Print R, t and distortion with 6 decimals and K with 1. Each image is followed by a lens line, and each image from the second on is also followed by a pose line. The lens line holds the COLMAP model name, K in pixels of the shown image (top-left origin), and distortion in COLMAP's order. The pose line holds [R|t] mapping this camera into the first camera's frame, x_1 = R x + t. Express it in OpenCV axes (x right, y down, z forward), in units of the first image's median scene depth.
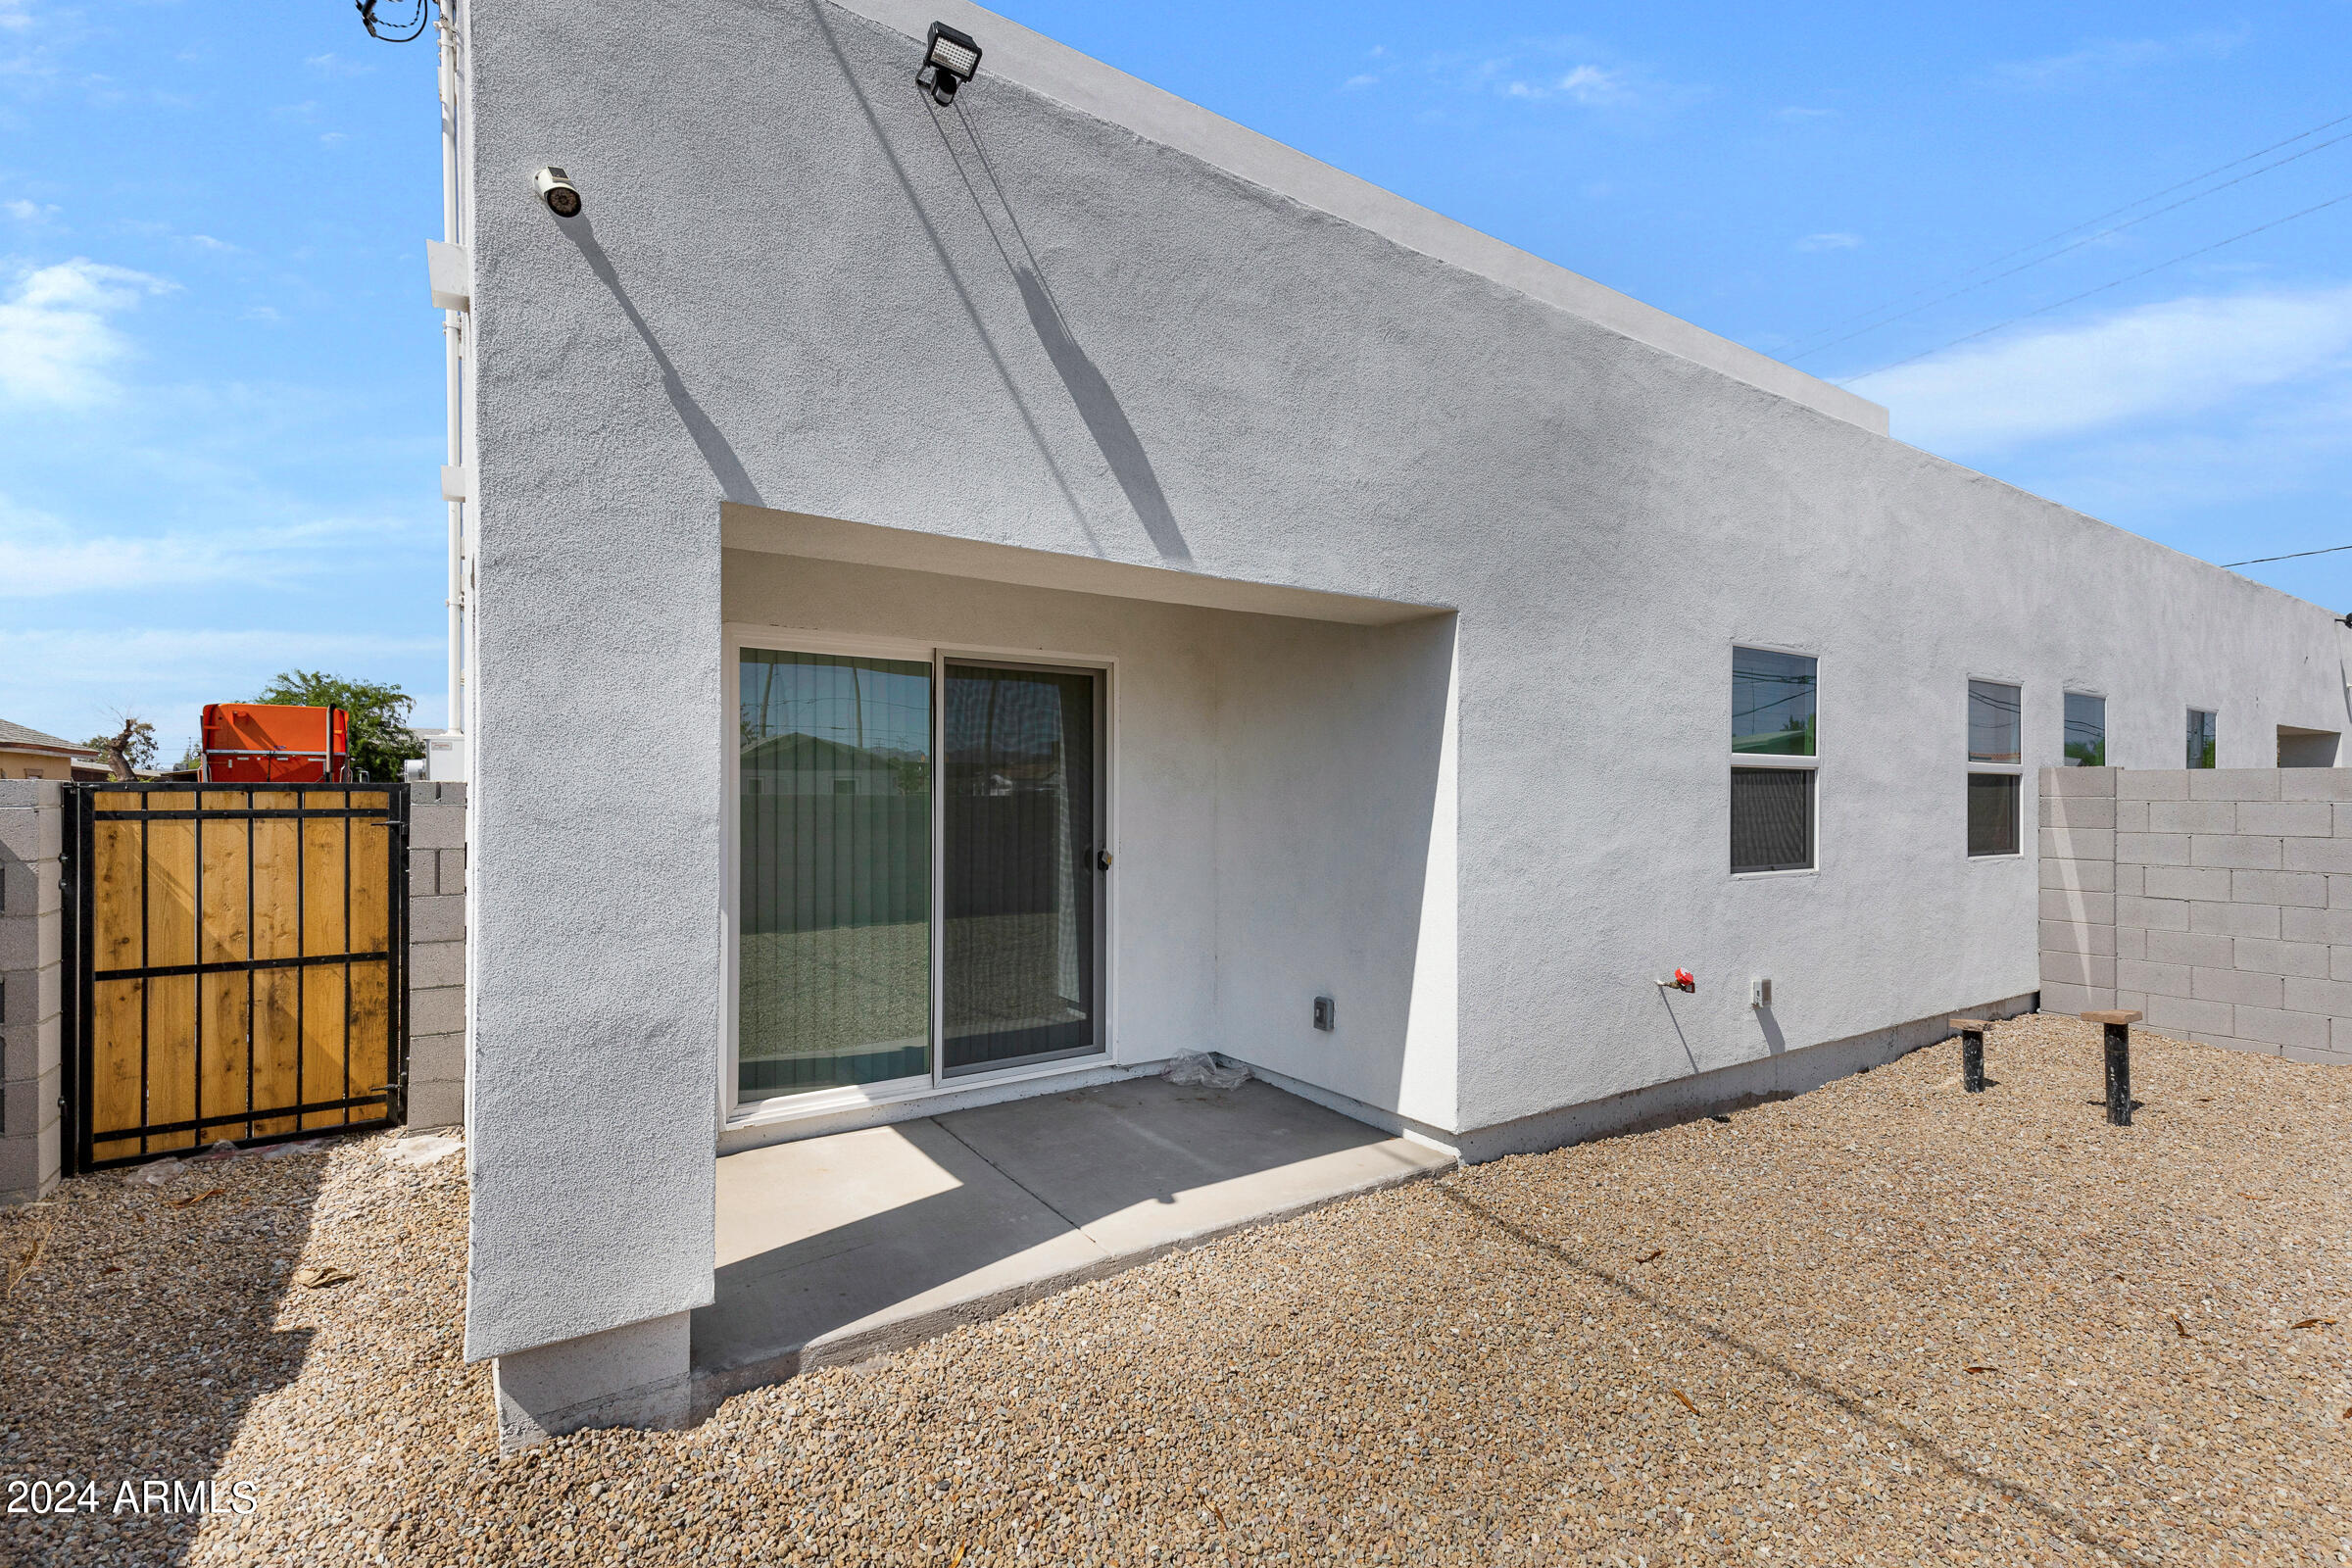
lens RADIAL K [[1050.3, 0, 1193.3], [0, 1050.3, 788.0], [0, 0, 1]] dist [0.025745, -0.006511]
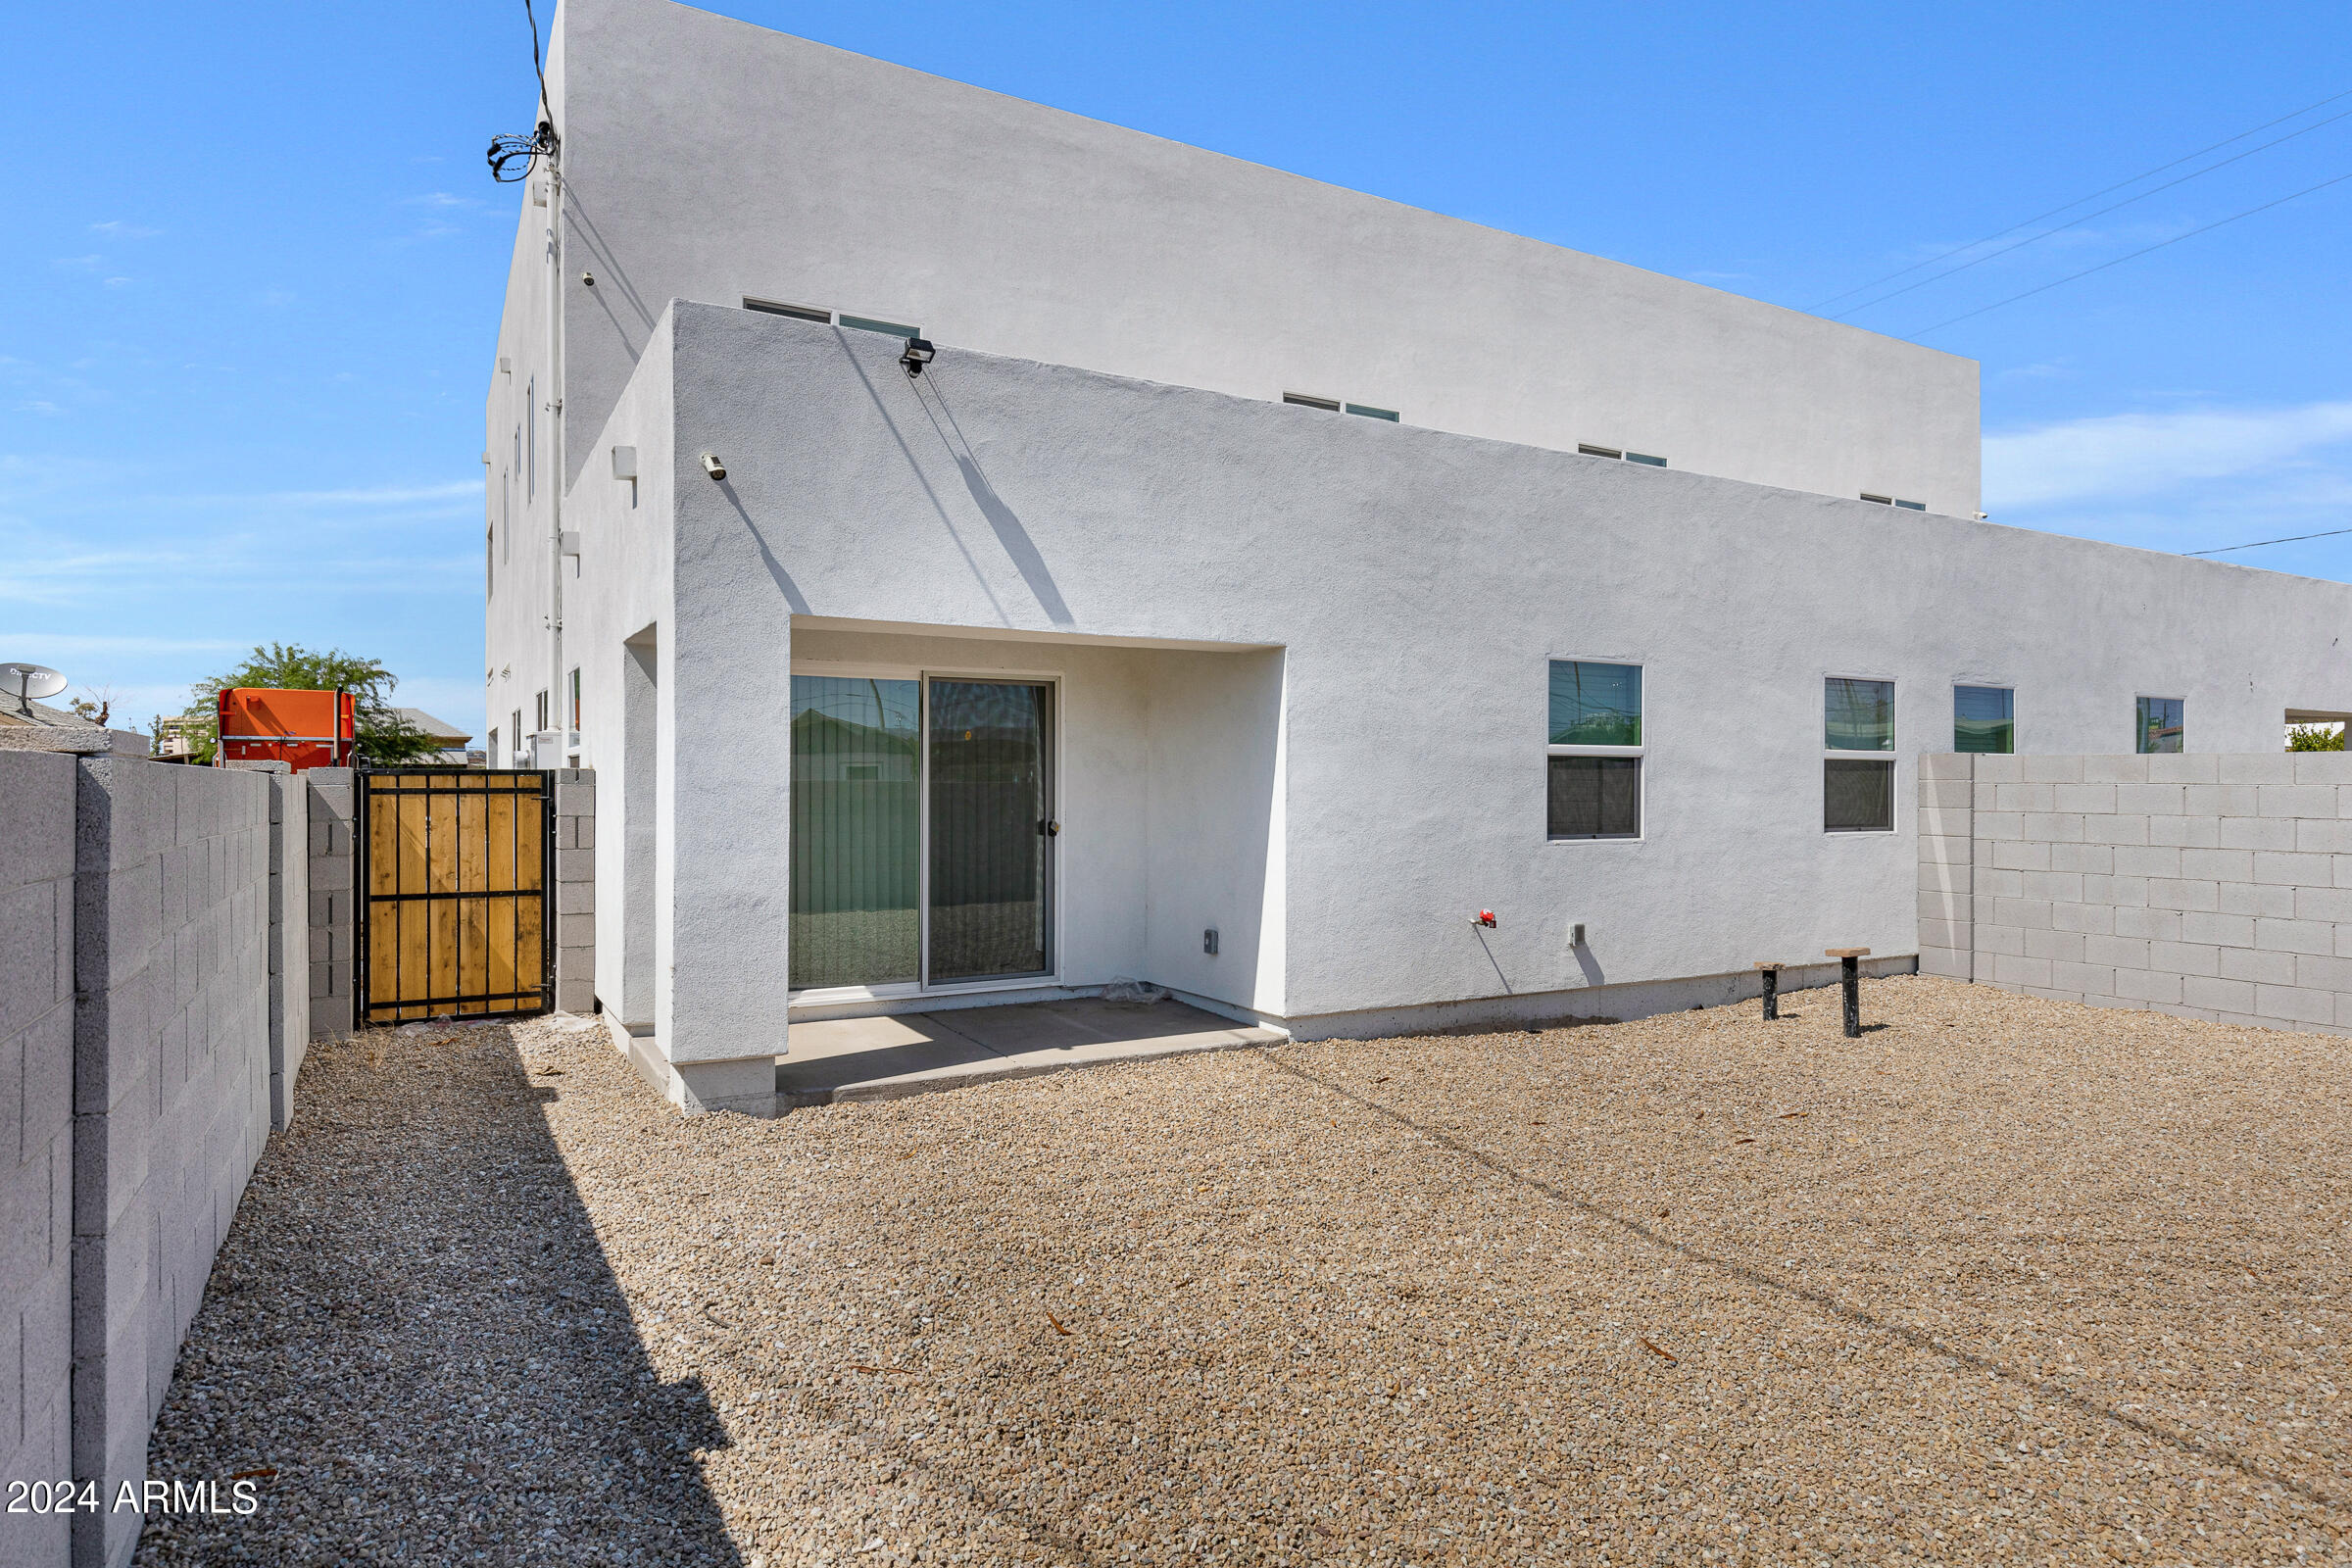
lens RADIAL K [[1354.5, 0, 1224.1], [0, 1354.5, 773.1], [0, 0, 1]] dist [0.000995, 0.000549]
pose [[0.998234, -0.001048, -0.059396, 0.248870], [0.000967, 0.999999, -0.001405, 0.003647], [0.059397, 0.001346, 0.998234, -0.731892]]
